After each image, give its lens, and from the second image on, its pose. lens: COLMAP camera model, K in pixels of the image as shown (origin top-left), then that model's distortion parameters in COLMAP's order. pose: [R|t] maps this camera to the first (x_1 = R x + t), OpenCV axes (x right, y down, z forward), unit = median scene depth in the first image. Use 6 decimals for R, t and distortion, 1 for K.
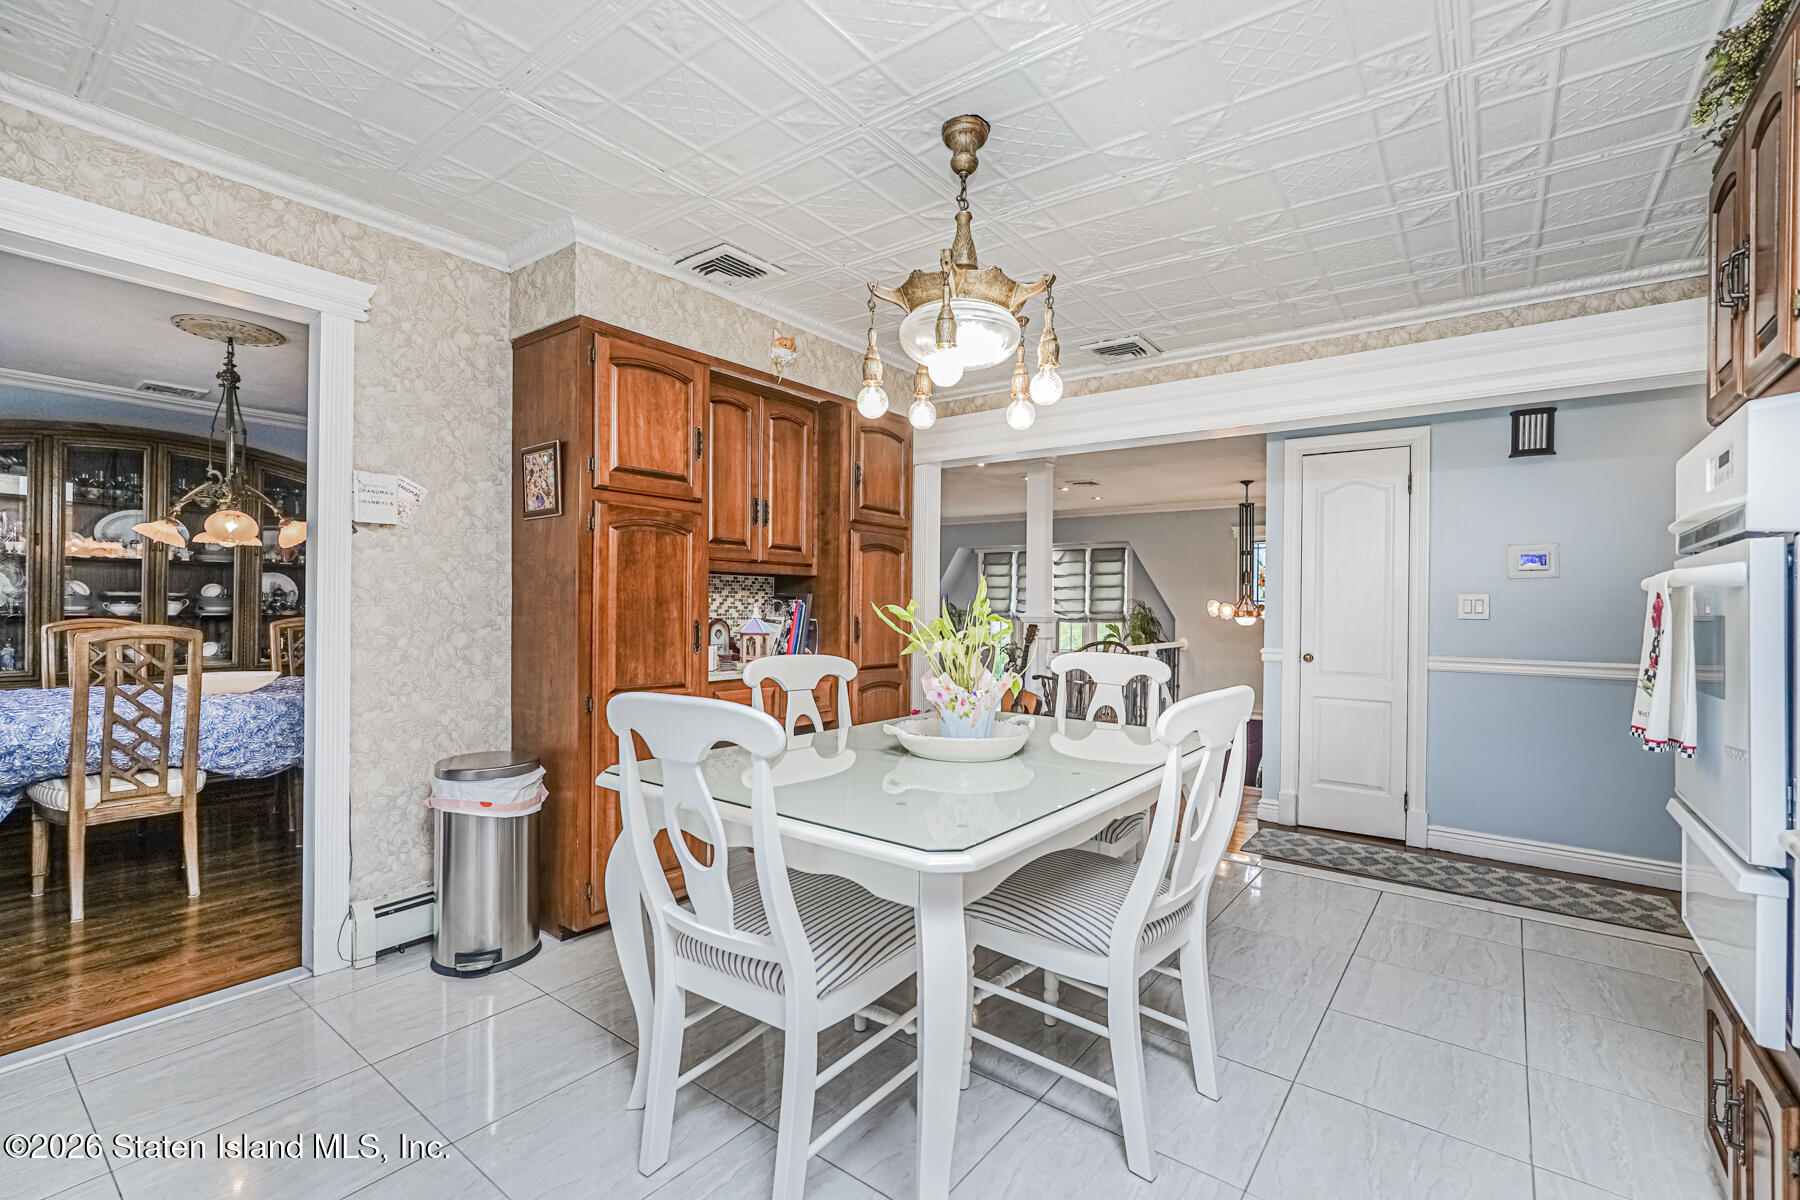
lens RADIAL K [[792.6, 0, 901.9], [0, 792.6, 608.1], [0, 0, 1]] dist [-0.010396, 0.006439]
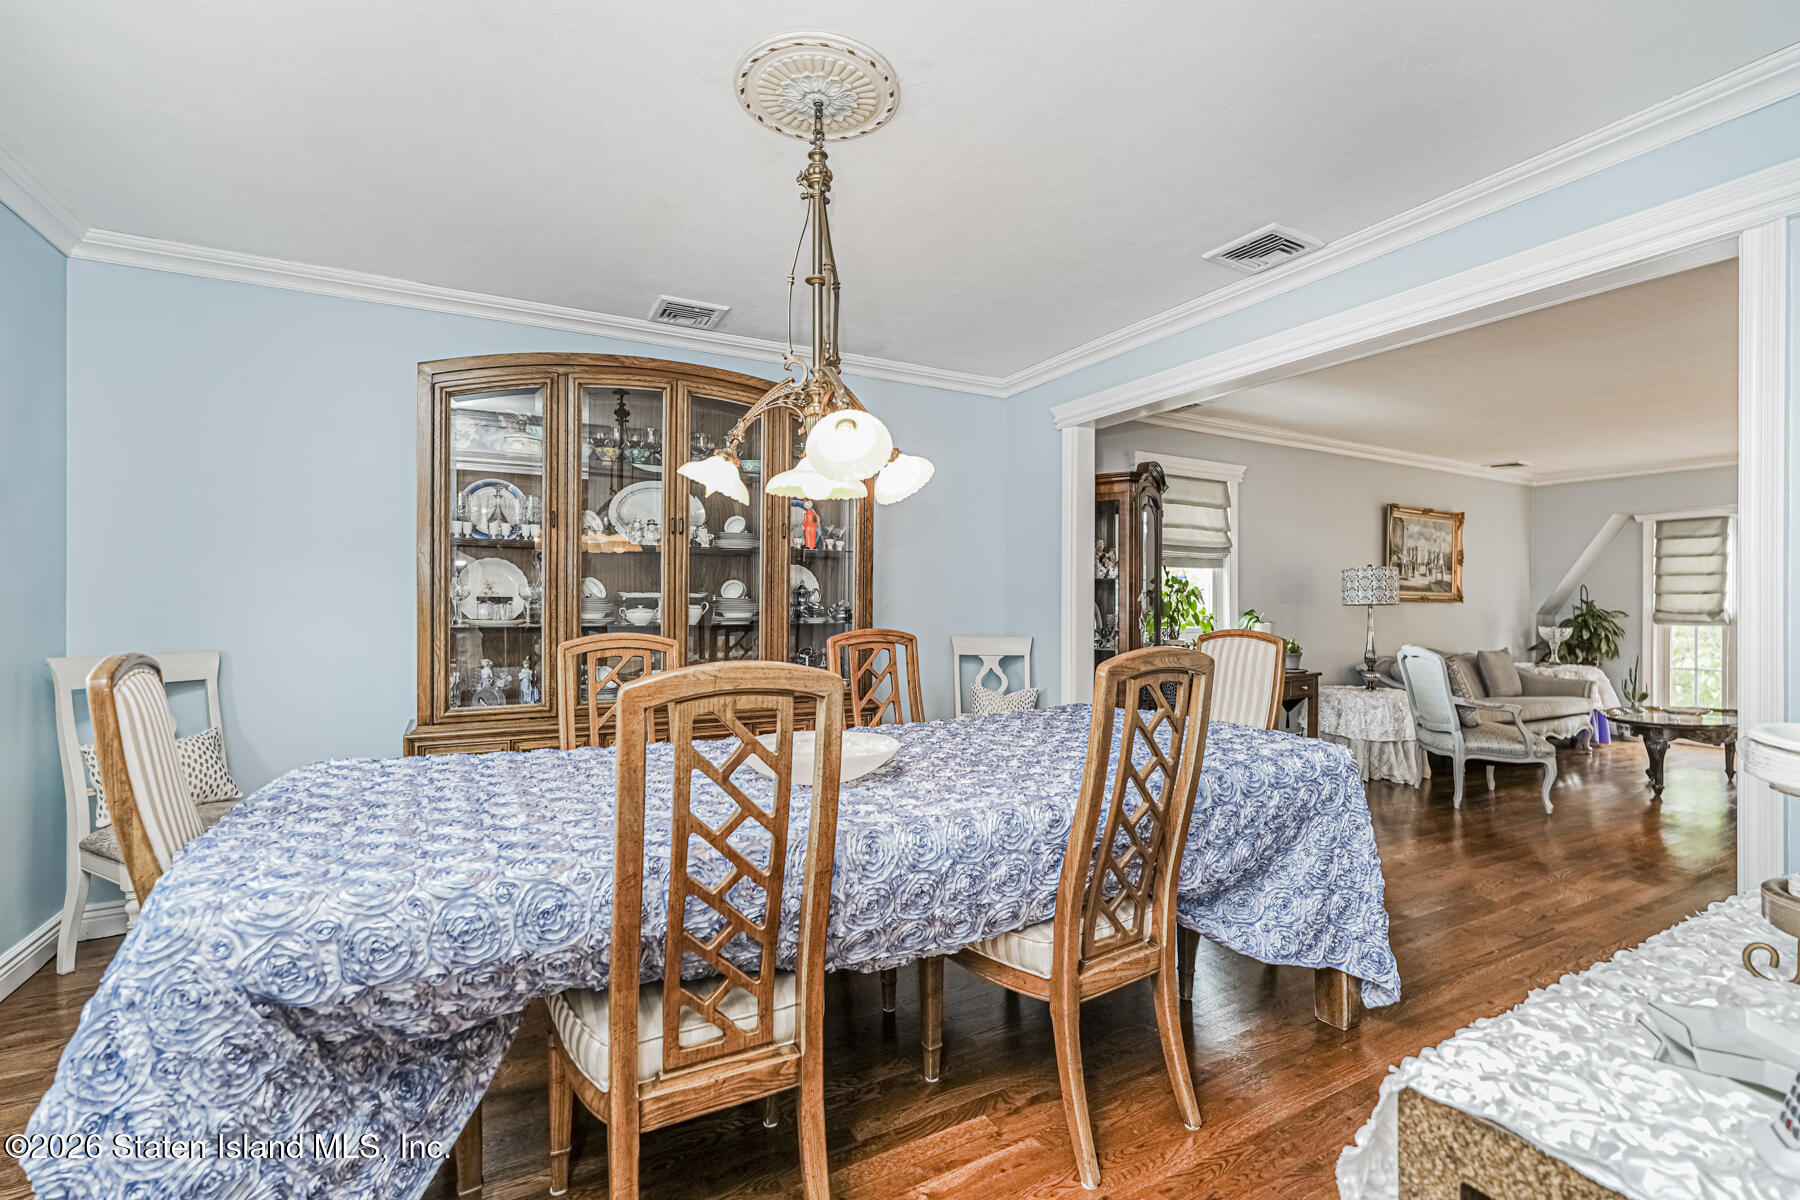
lens RADIAL K [[792.6, 0, 899.6], [0, 792.6, 611.2], [0, 0, 1]] dist [-0.010396, 0.006439]
pose [[0.913307, -0.005154, -0.407239, -0.468749], [0.006229, 0.999980, 0.001314, -0.003061], [0.407224, -0.003736, 0.913321, 0.429700]]
